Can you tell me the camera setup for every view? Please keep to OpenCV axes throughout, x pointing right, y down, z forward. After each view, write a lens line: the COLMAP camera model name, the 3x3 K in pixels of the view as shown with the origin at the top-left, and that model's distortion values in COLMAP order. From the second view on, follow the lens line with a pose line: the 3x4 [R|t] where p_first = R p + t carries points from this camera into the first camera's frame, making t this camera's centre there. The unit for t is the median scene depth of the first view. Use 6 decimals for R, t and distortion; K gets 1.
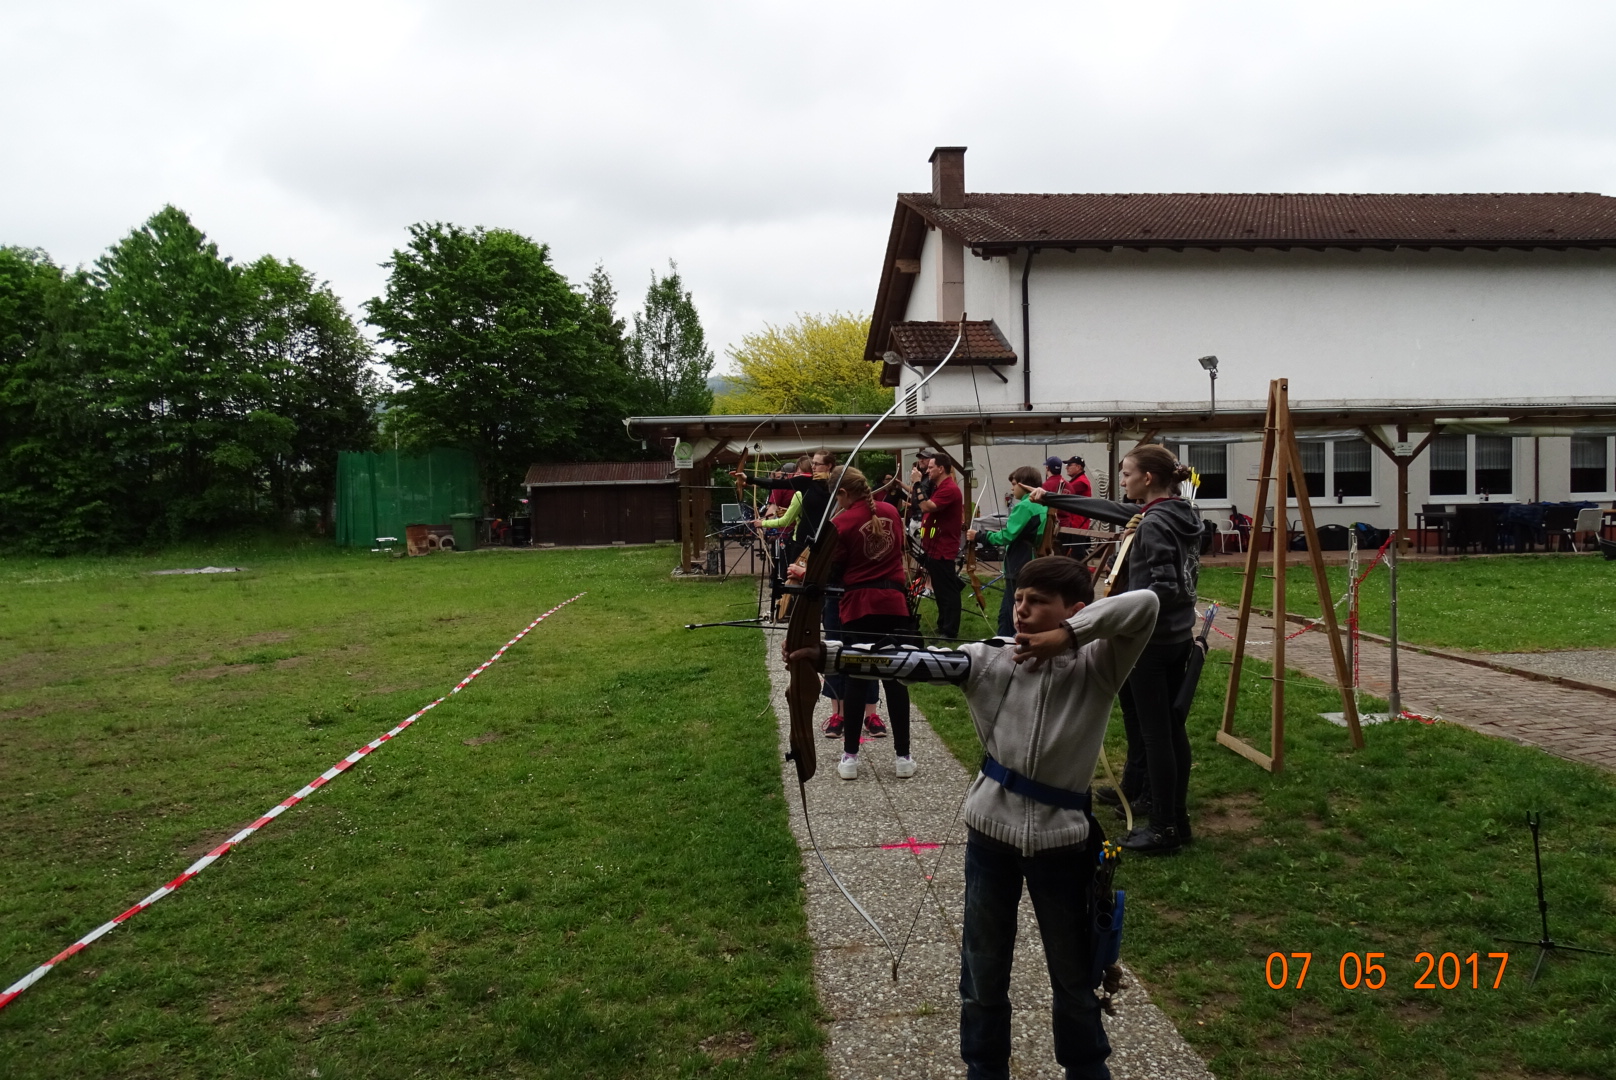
lens RADIAL K [[1133.2, 0, 808.0], [0, 1133.2, 540.0], [0, 0, 1]] dist [-0.008803, 0.001447]
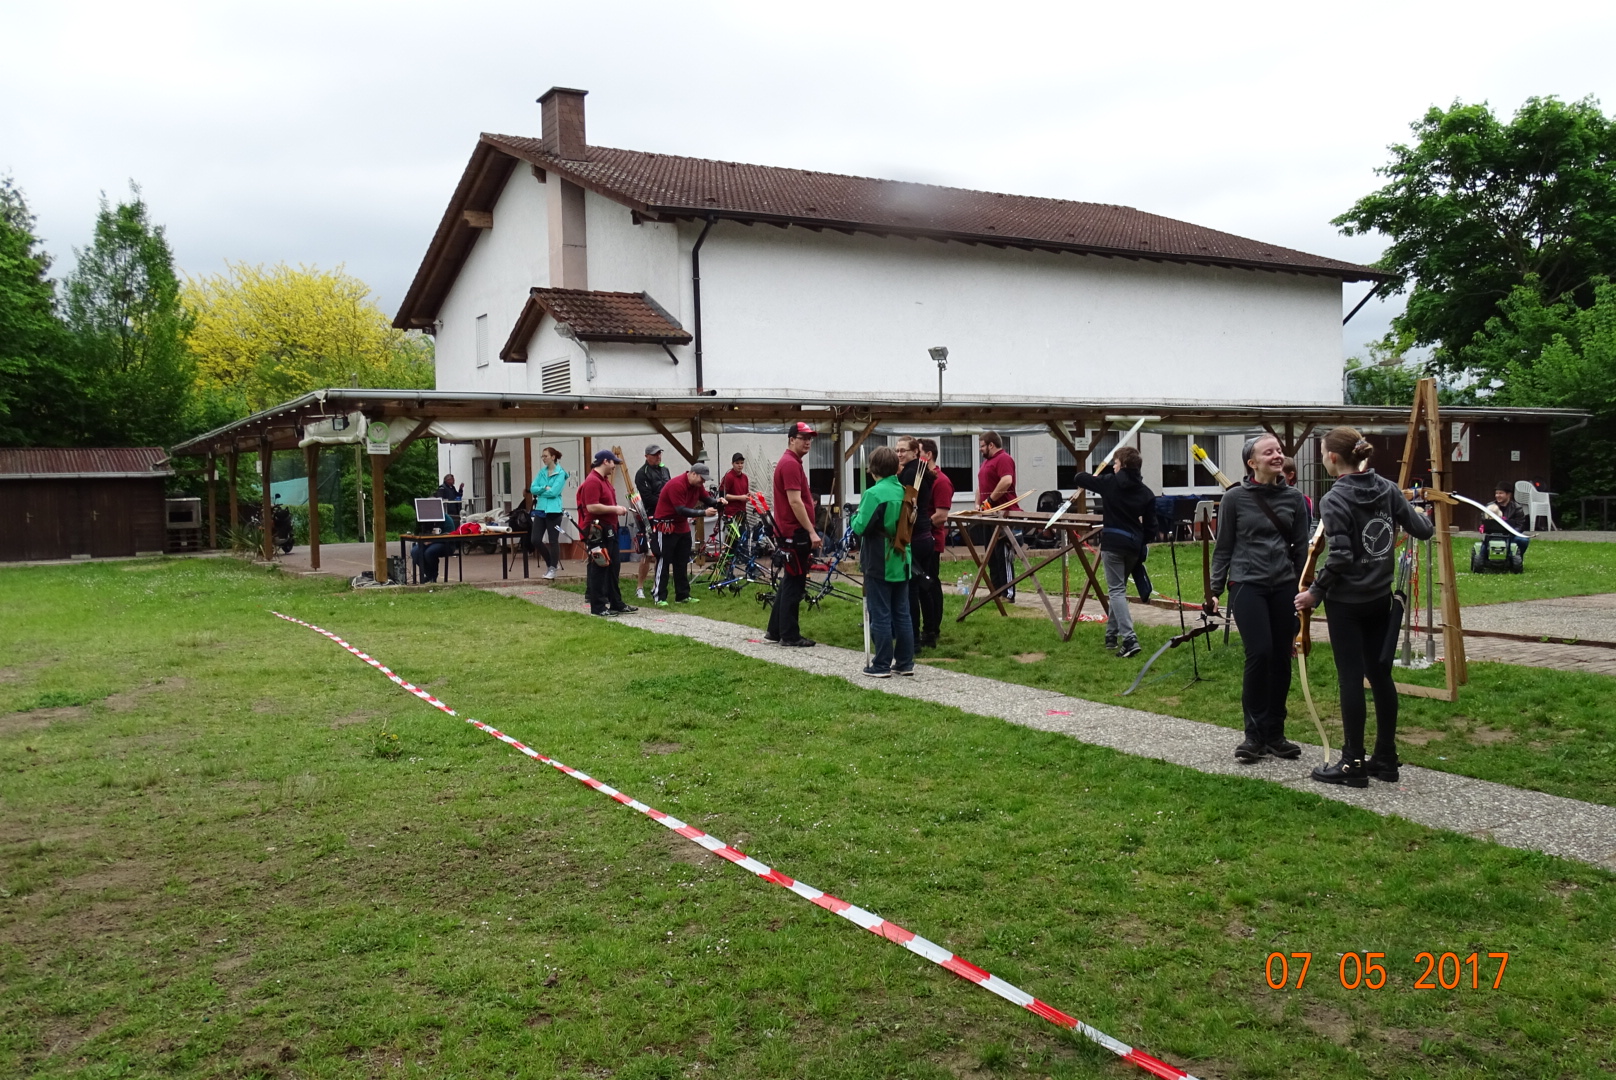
lens RADIAL K [[1348.9, 0, 808.0], [0, 1348.9, 540.0], [0, 0, 1]] dist [-0.006002, 0.000359]
pose [[0.894869, -0.016189, 0.446035, -0.204375], [0.019526, 0.999805, -0.002887, 0.005363], [-0.445902, 0.011293, 0.895011, -0.000417]]
